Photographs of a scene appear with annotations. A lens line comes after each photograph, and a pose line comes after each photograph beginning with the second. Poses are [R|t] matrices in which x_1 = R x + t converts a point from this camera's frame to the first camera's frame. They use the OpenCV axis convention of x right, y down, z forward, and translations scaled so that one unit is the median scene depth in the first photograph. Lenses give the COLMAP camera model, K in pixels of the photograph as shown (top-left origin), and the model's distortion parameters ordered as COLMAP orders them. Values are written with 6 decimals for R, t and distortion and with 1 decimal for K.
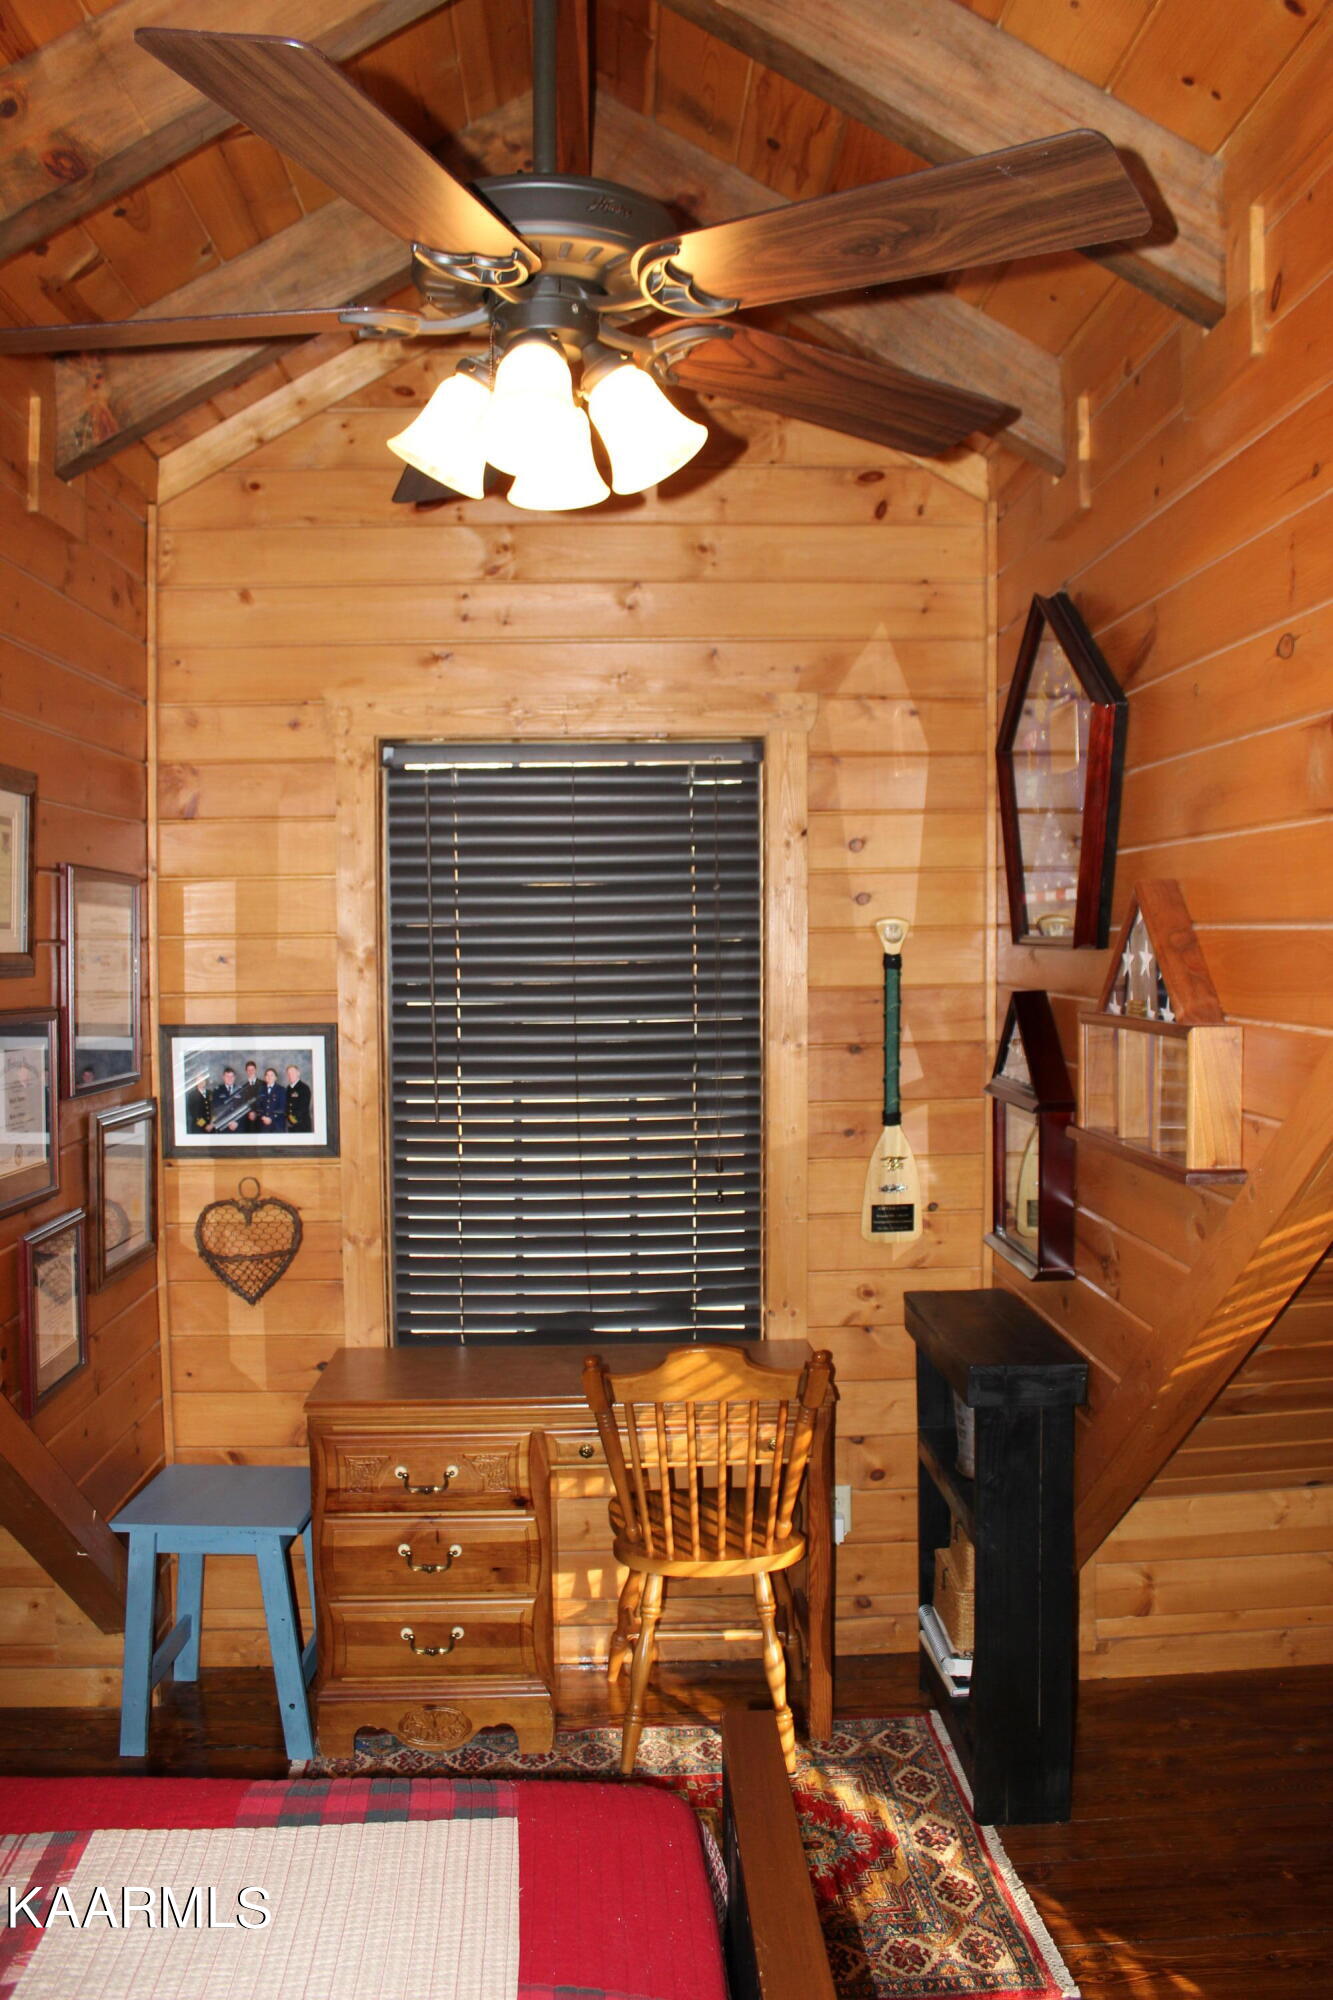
lens RADIAL K [[1659.7, 0, 671.6], [0, 1659.7, 1009.7], [0, 0, 1]] dist [-0.159728, 0.134320]
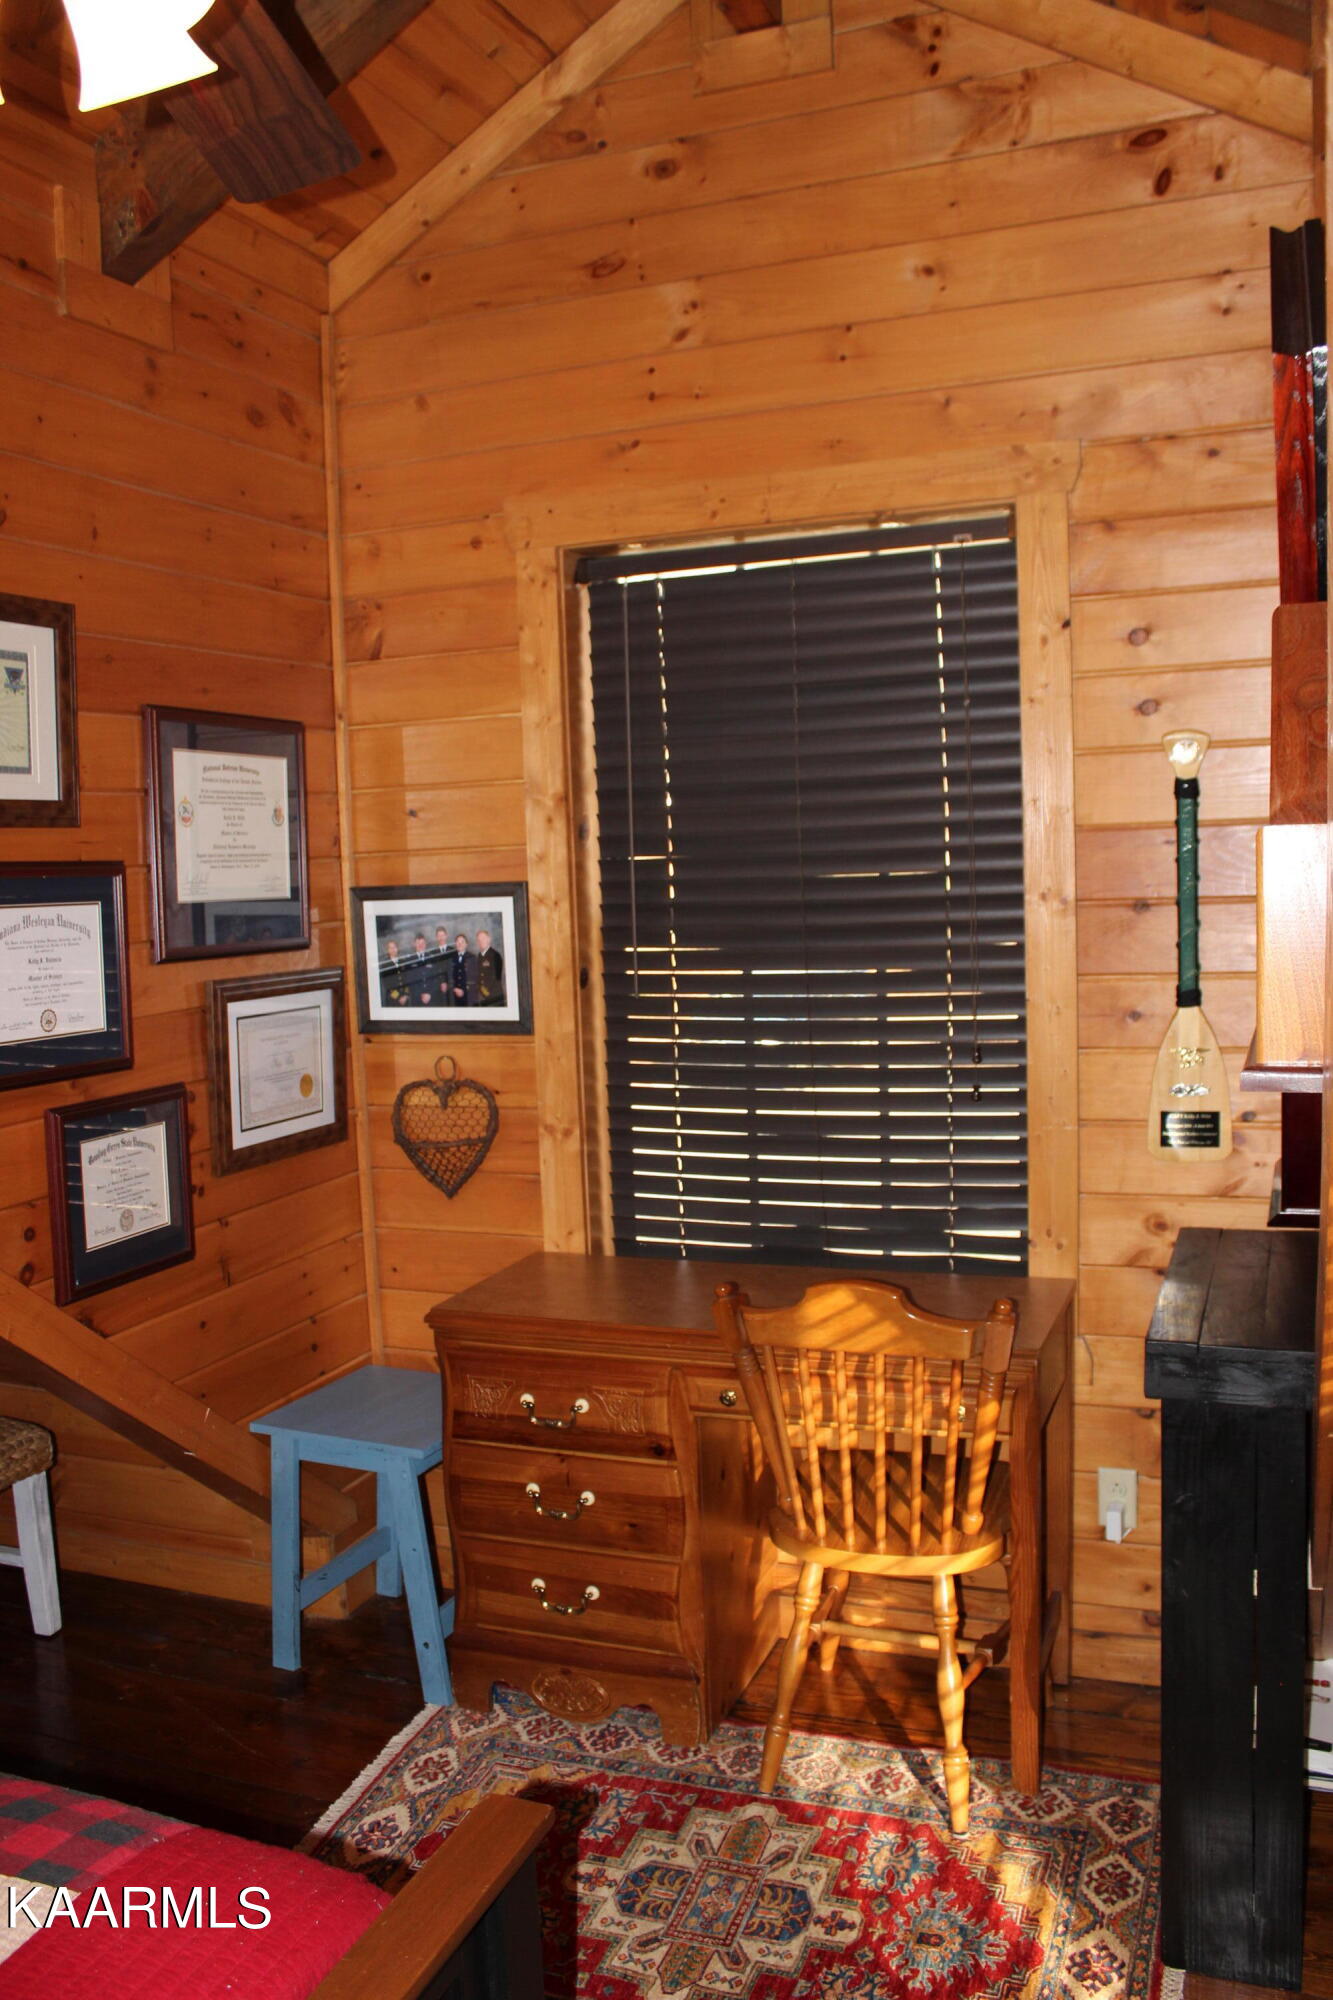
lens RADIAL K [[1659.7, 0, 671.6], [0, 1659.7, 1009.7], [0, 0, 1]] dist [-0.159728, 0.134320]
pose [[0.915185, 0.013682, -0.402801, 0.222333], [0.011526, 0.998126, 0.060093, 0.024141], [0.402869, -0.059639, 0.913313, 0.226932]]
